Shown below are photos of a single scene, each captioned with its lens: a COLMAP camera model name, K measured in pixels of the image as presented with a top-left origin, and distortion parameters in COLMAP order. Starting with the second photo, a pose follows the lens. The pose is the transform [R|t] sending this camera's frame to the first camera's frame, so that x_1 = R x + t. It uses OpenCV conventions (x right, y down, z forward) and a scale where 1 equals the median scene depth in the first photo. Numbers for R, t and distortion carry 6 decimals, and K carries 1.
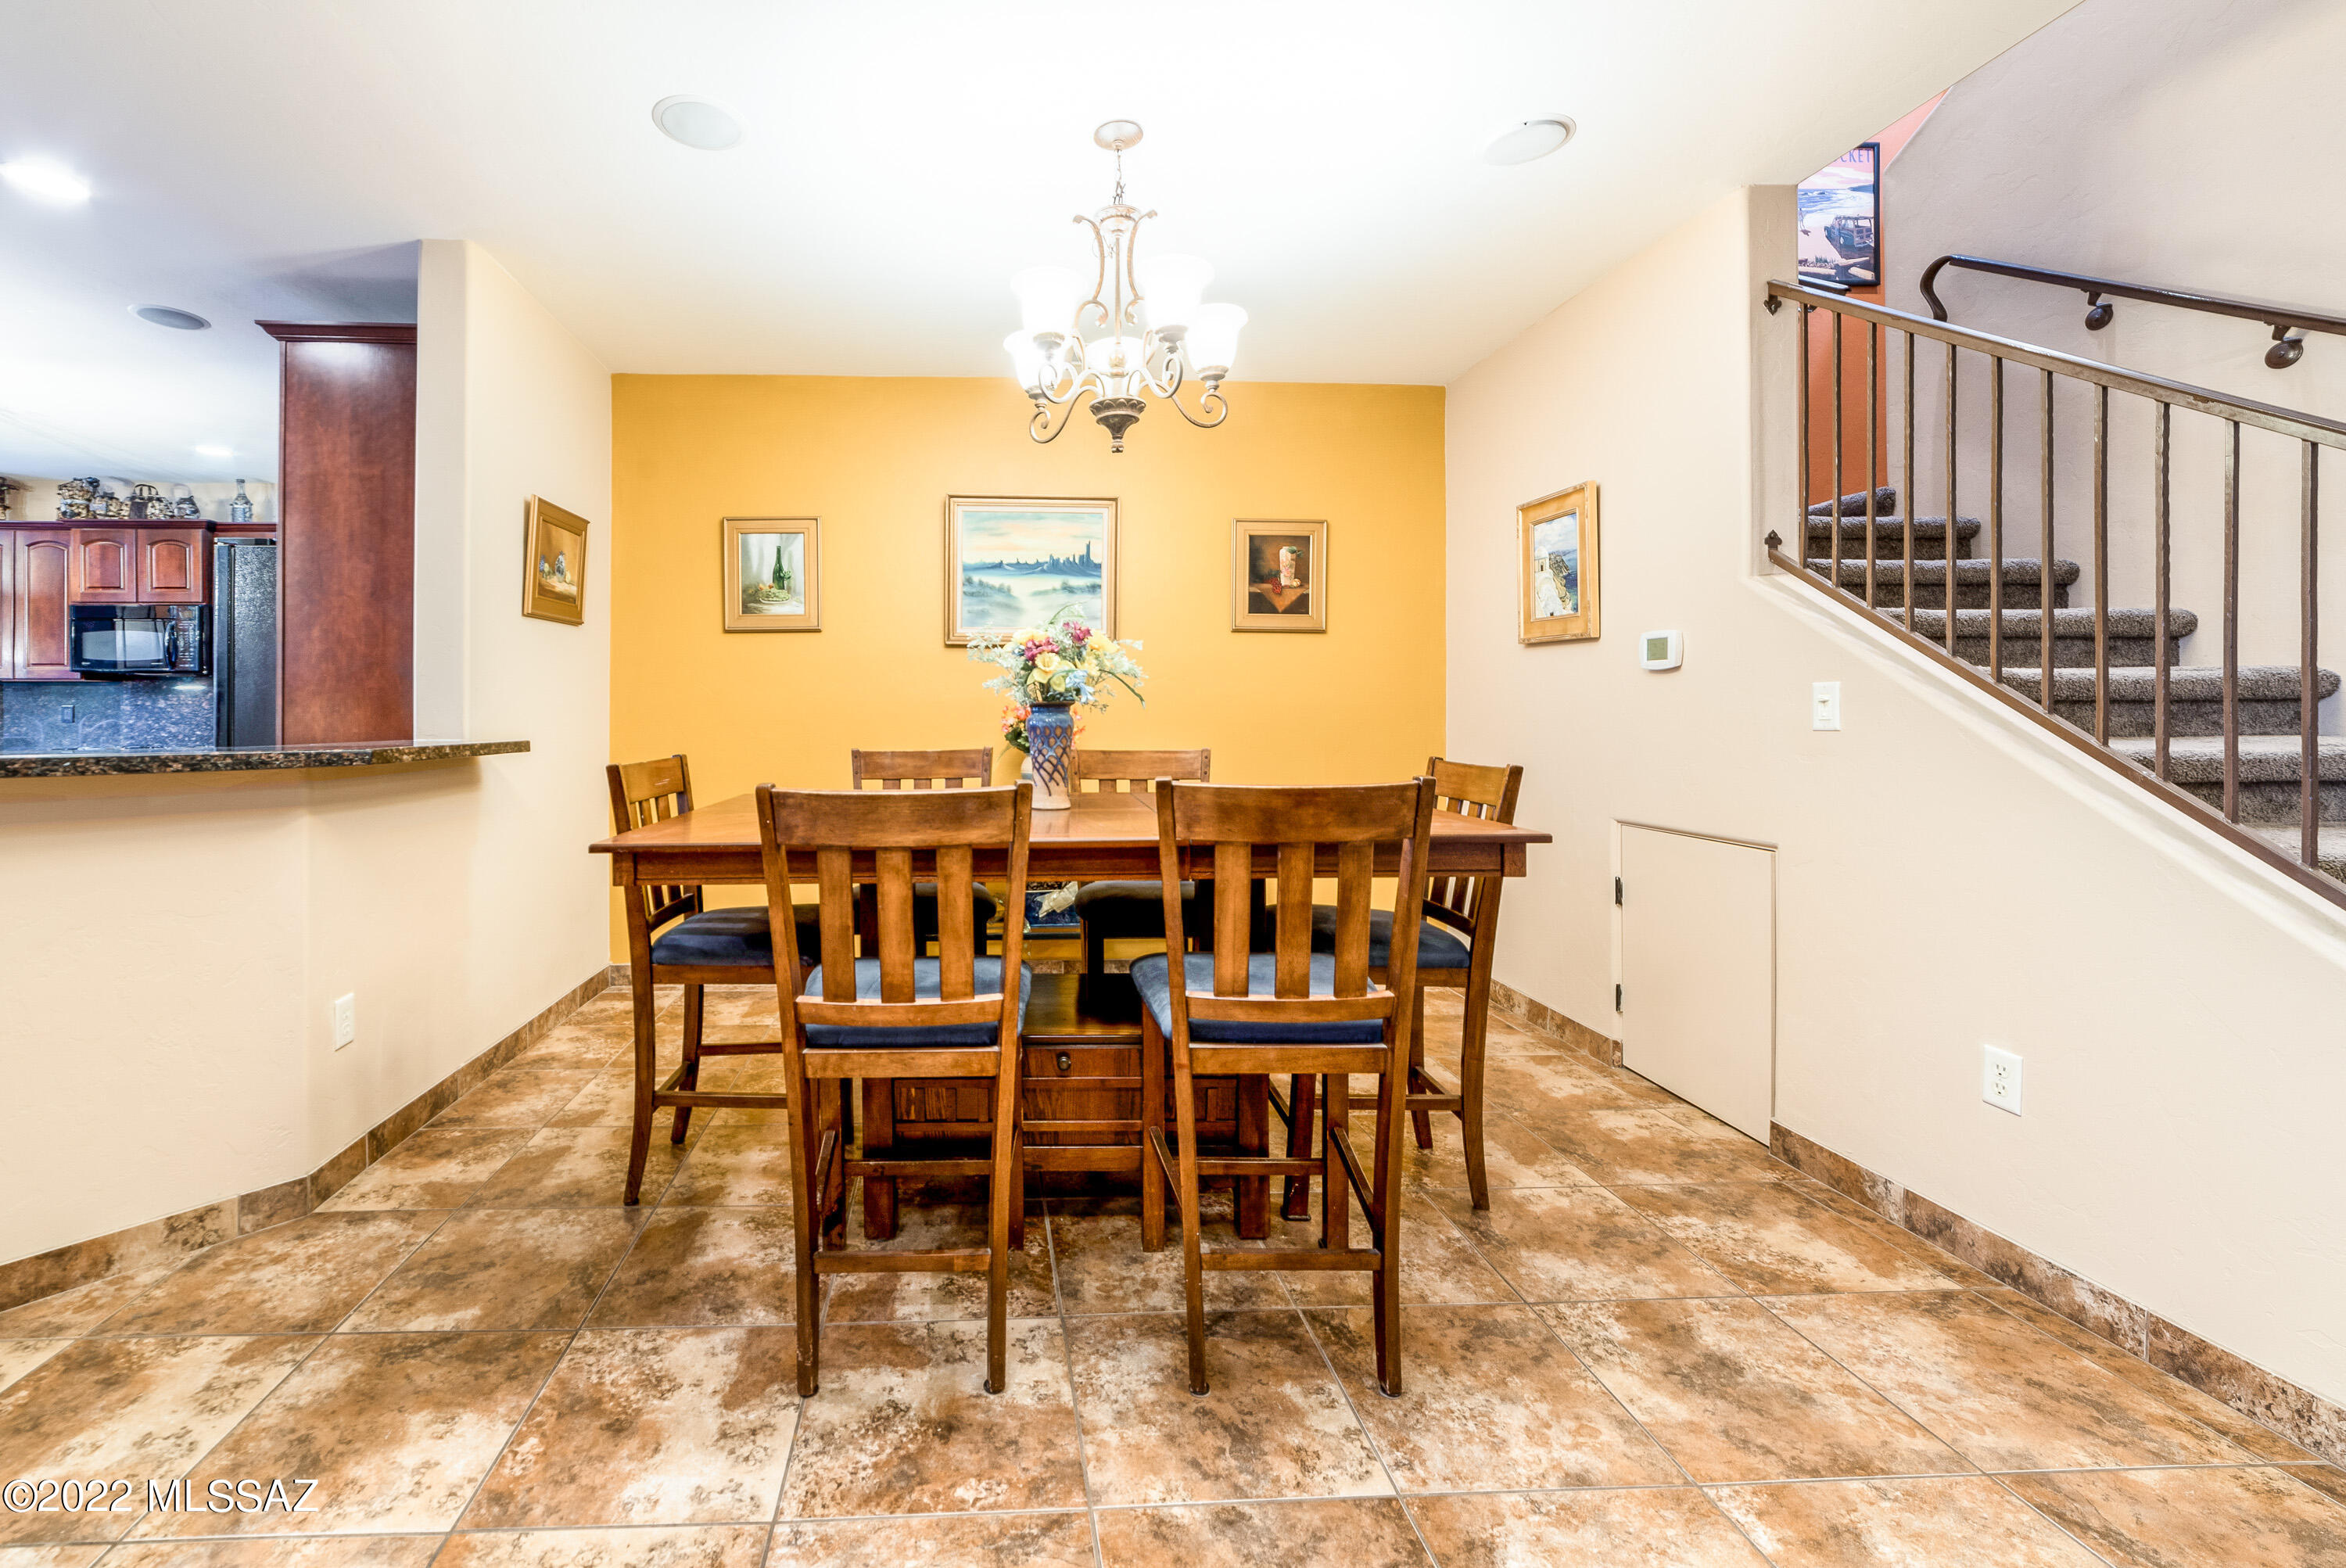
lens RADIAL K [[981.2, 0, 984.2], [0, 981.2, 716.3], [0, 0, 1]] dist [-0.017362, 0.000125]
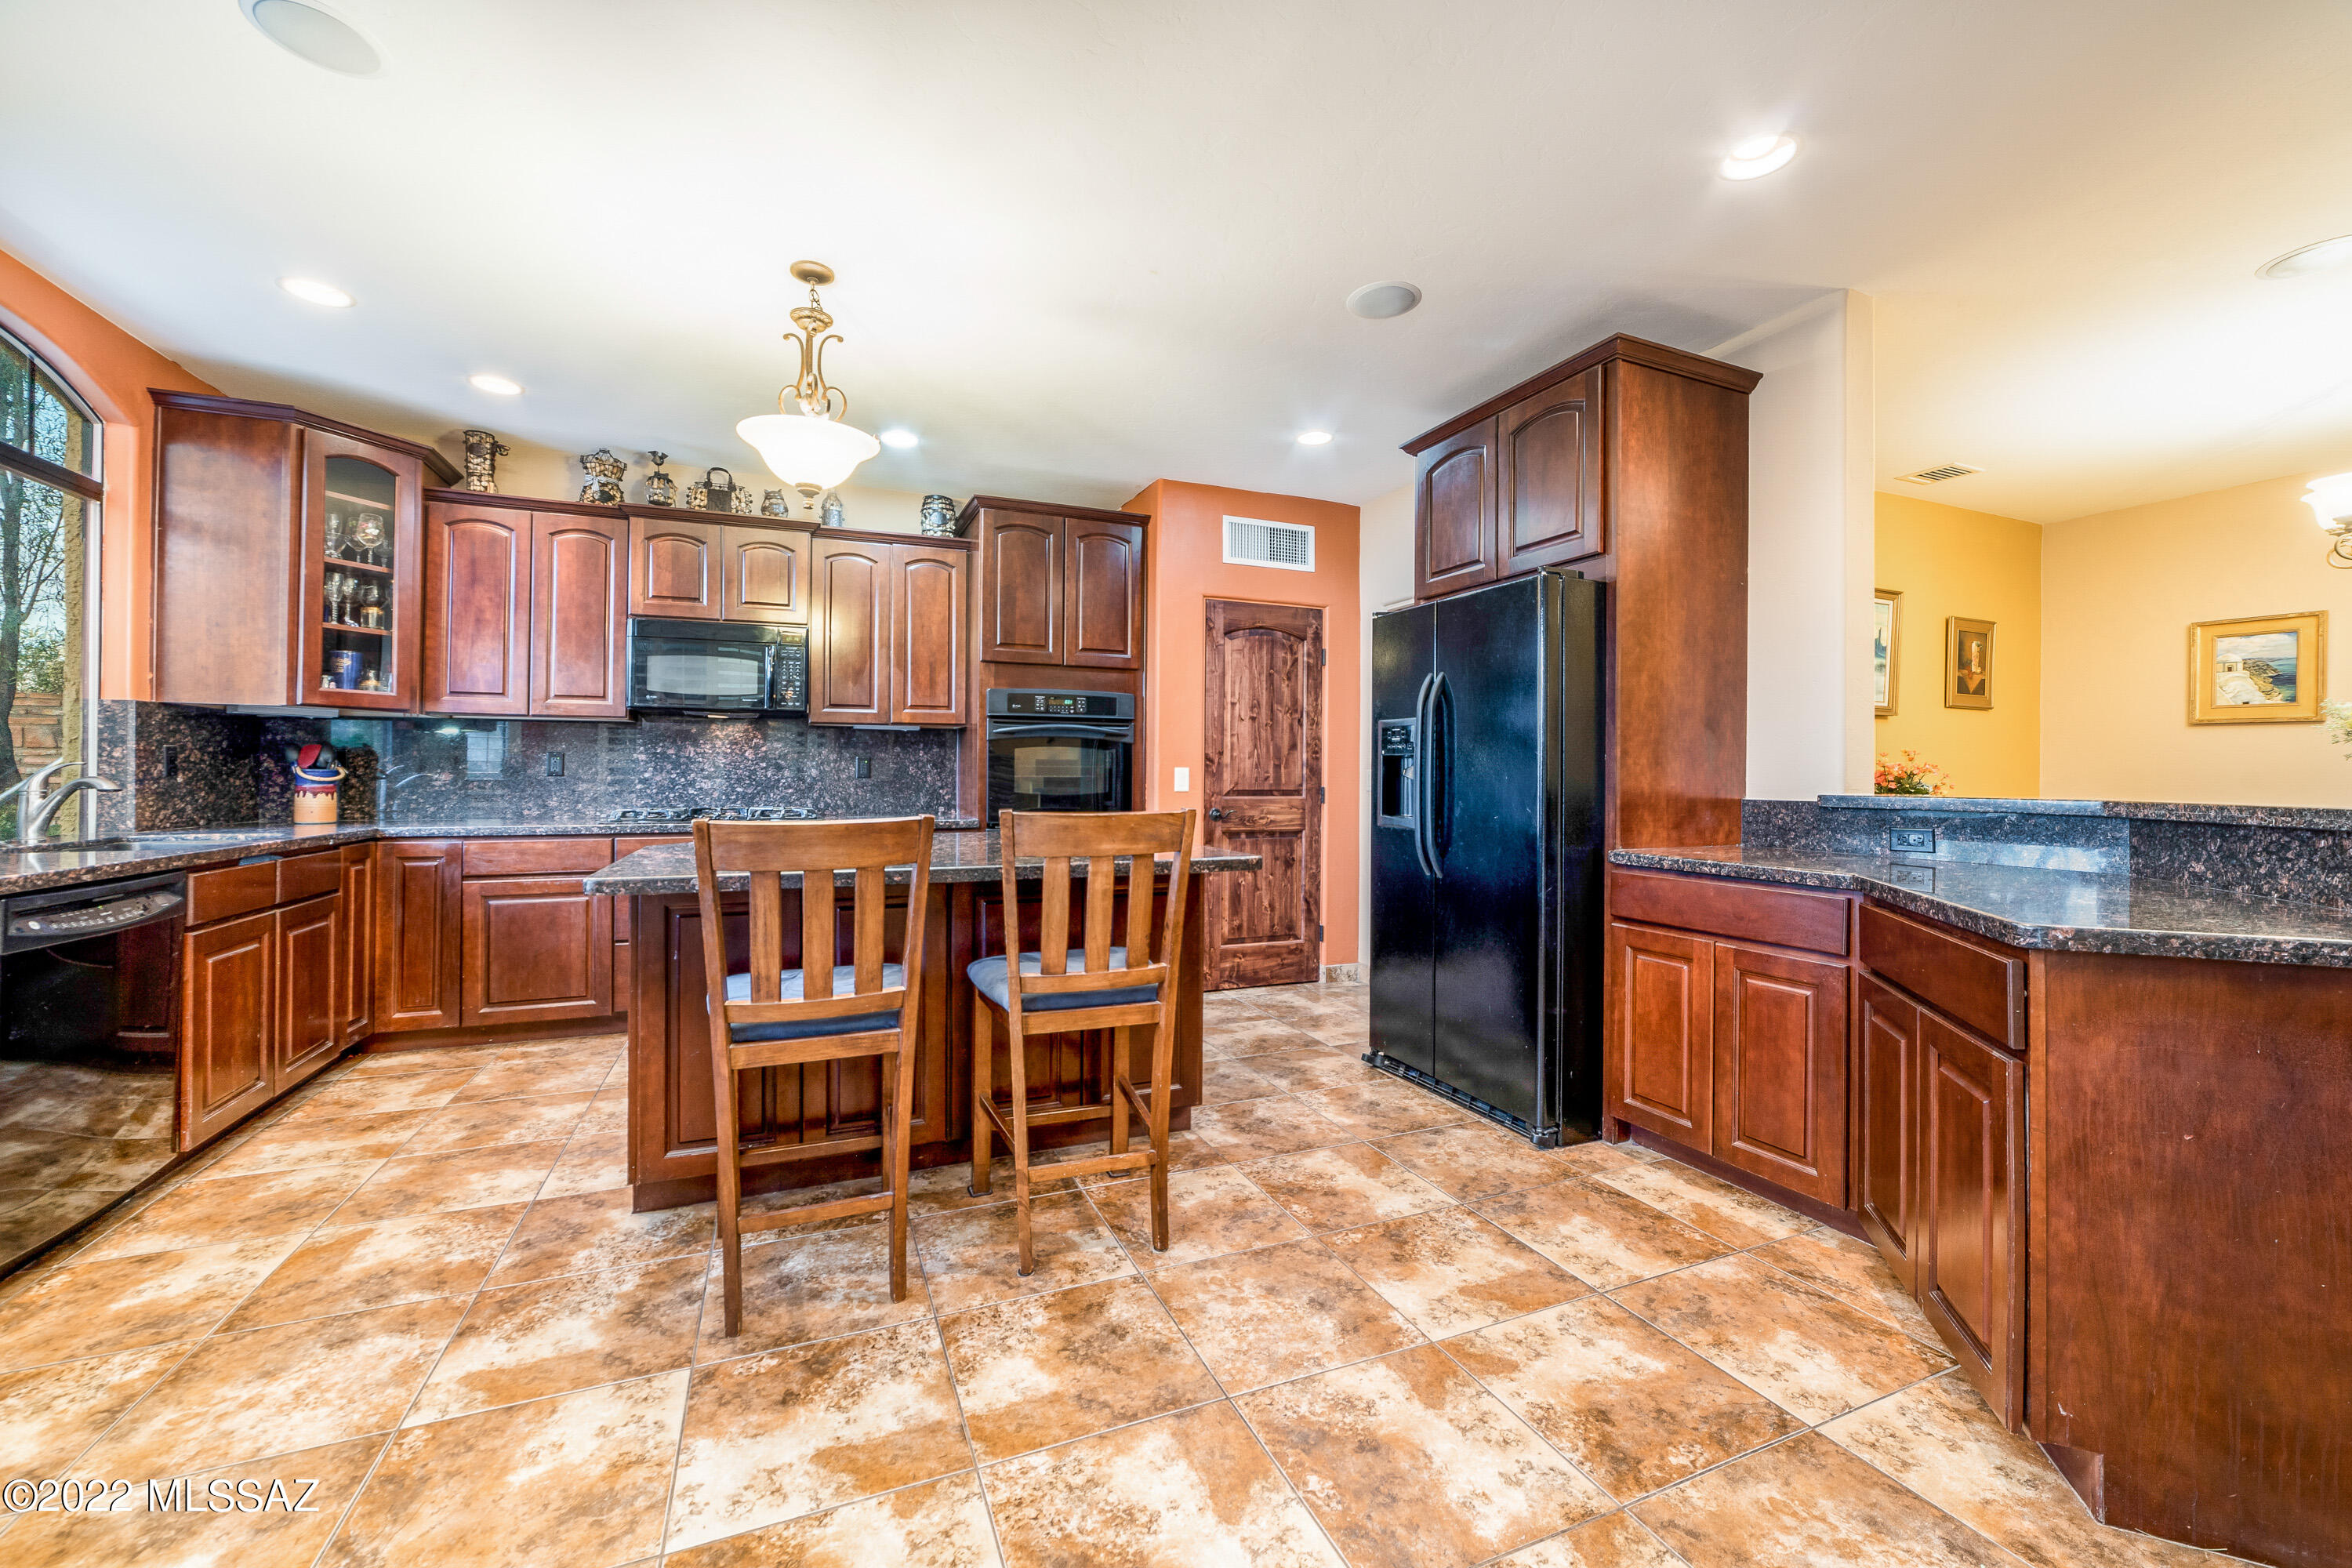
lens RADIAL K [[924.7, 0, 1175.3], [0, 924.7, 768.5], [0, 0, 1]] dist [-0.025441, 0.009656]
pose [[0.938578, 0.008518, 0.344962, -1.086255], [-0.005362, 0.999935, -0.010102, 0.008489], [-0.345025, 0.007632, 0.938562, 0.260329]]
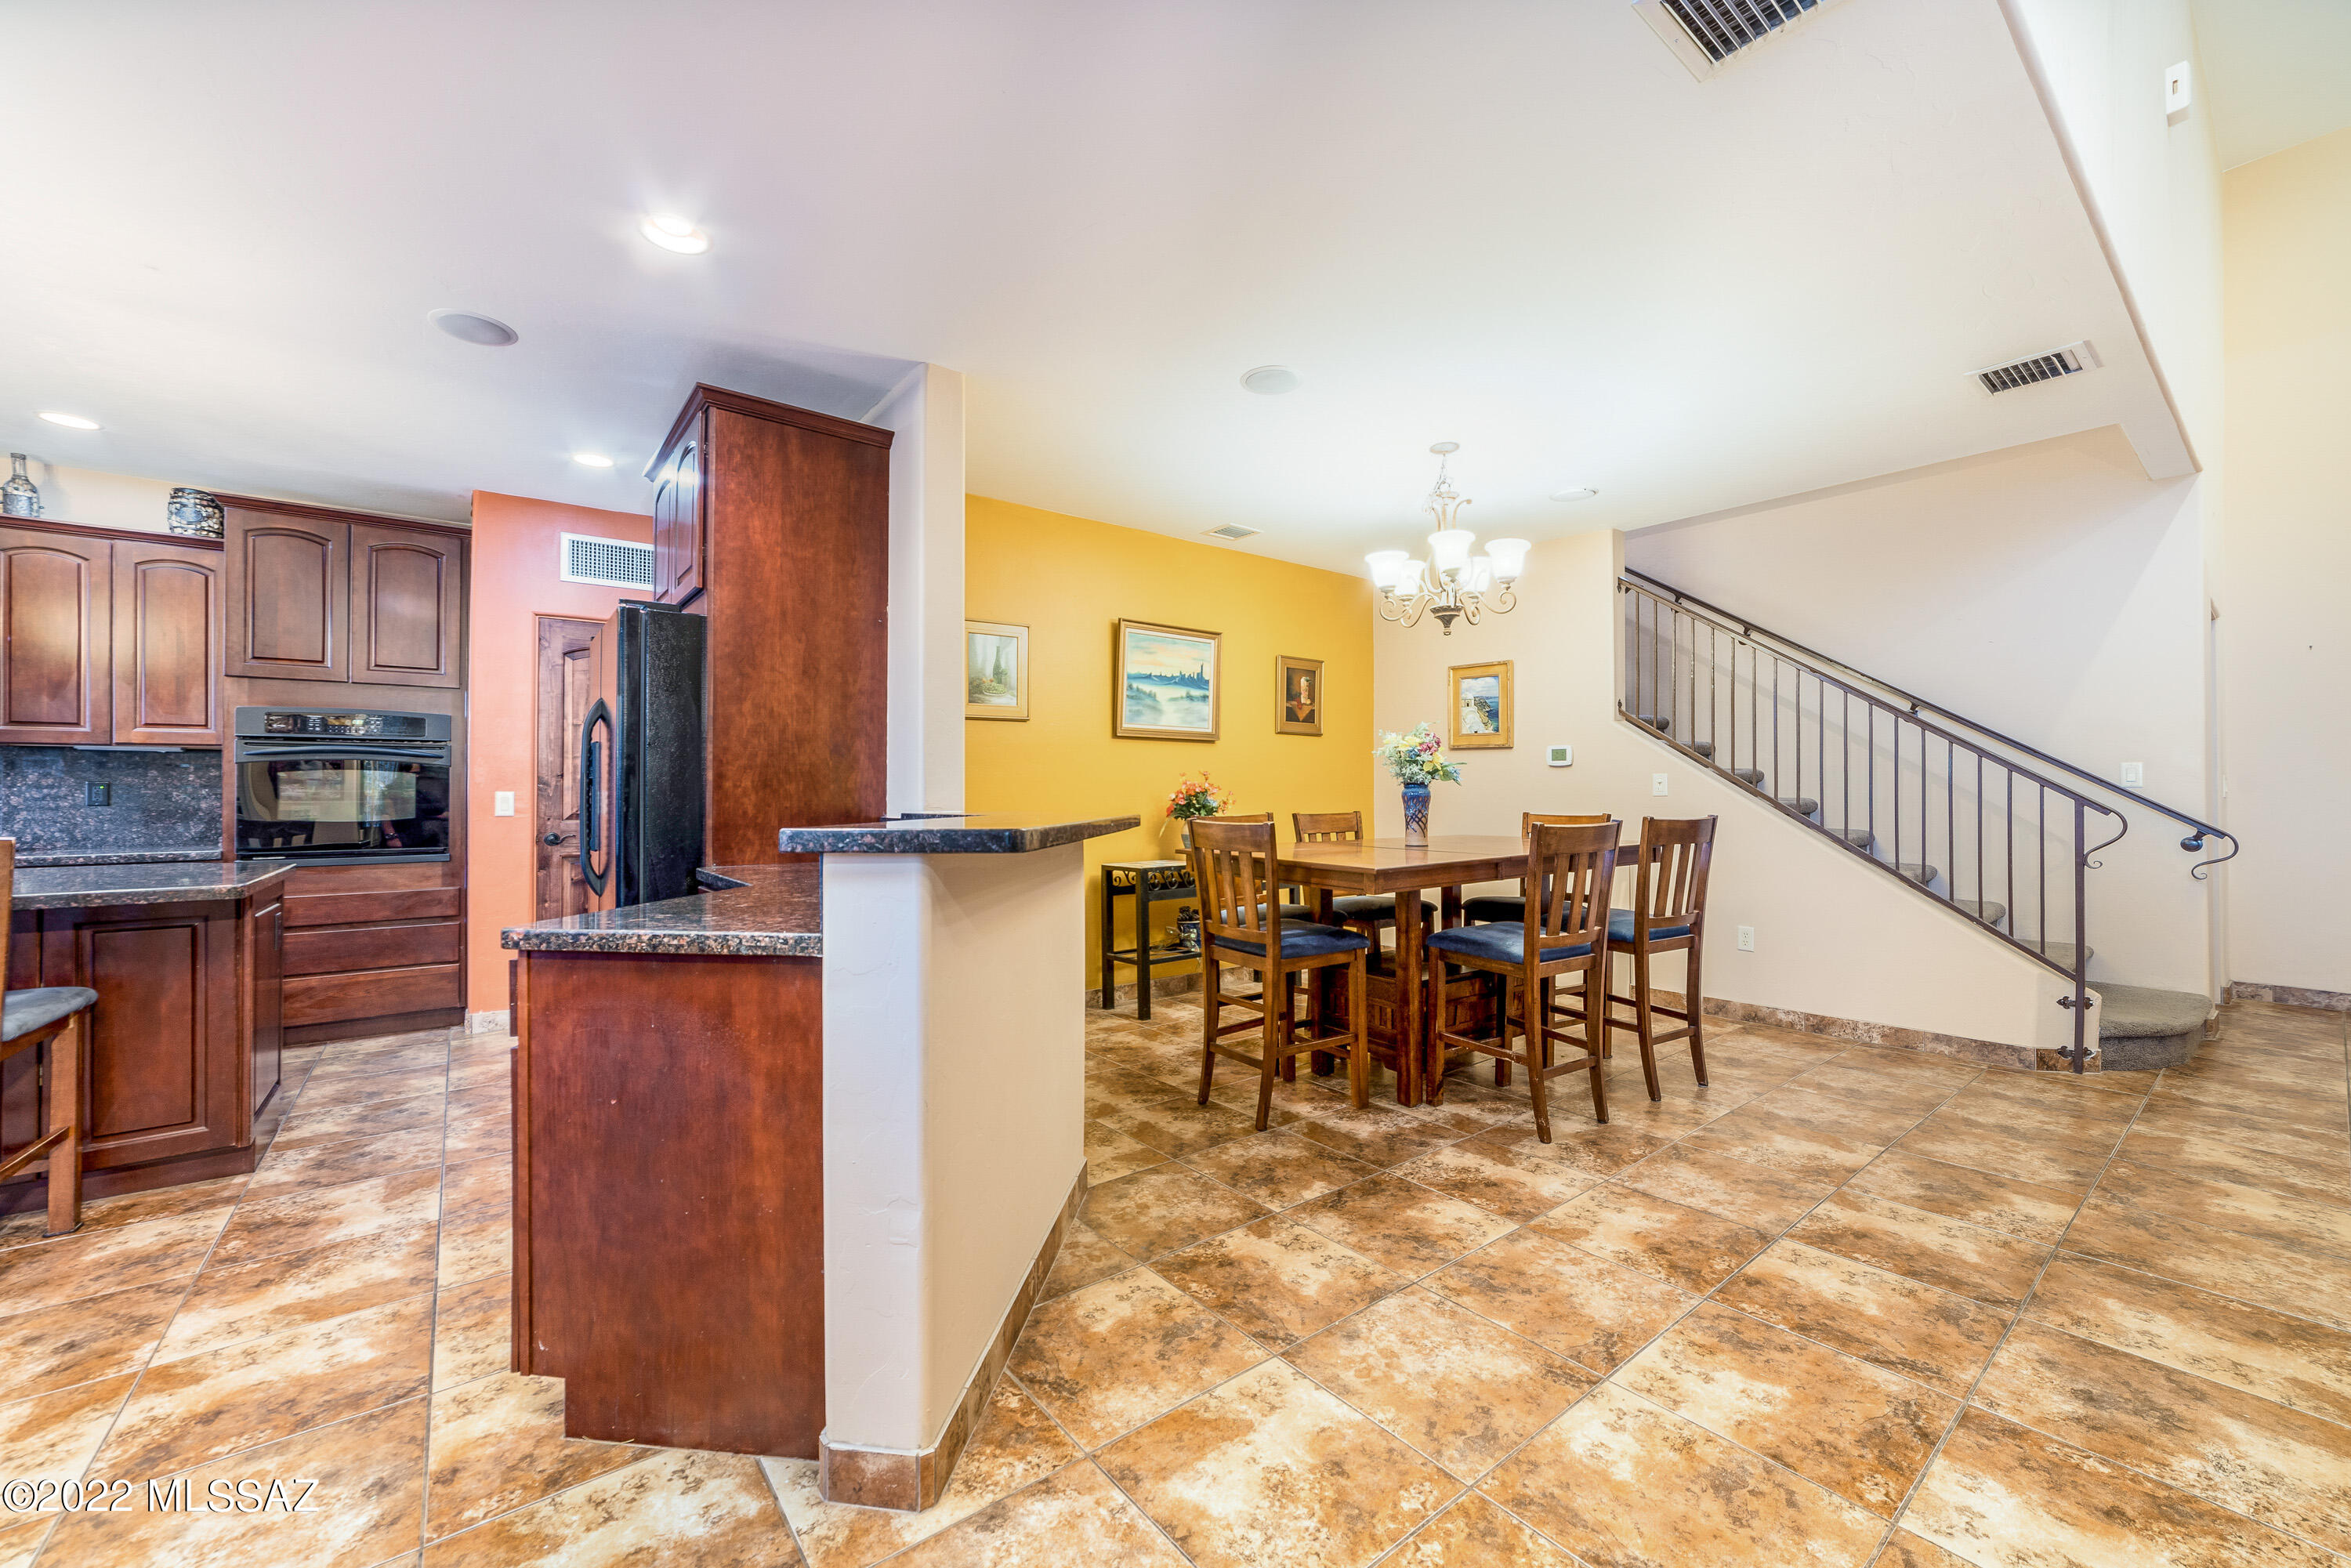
lens RADIAL K [[920.2, 0, 1169.2], [0, 920.2, 782.5], [0, 0, 1]] dist [-0.018440, 0.006657]
pose [[0.816618, 0.005312, 0.577155, -0.670201], [0.004594, 0.999866, -0.015702, 0.006491], [-0.577161, 0.015473, 0.816484, -0.010980]]
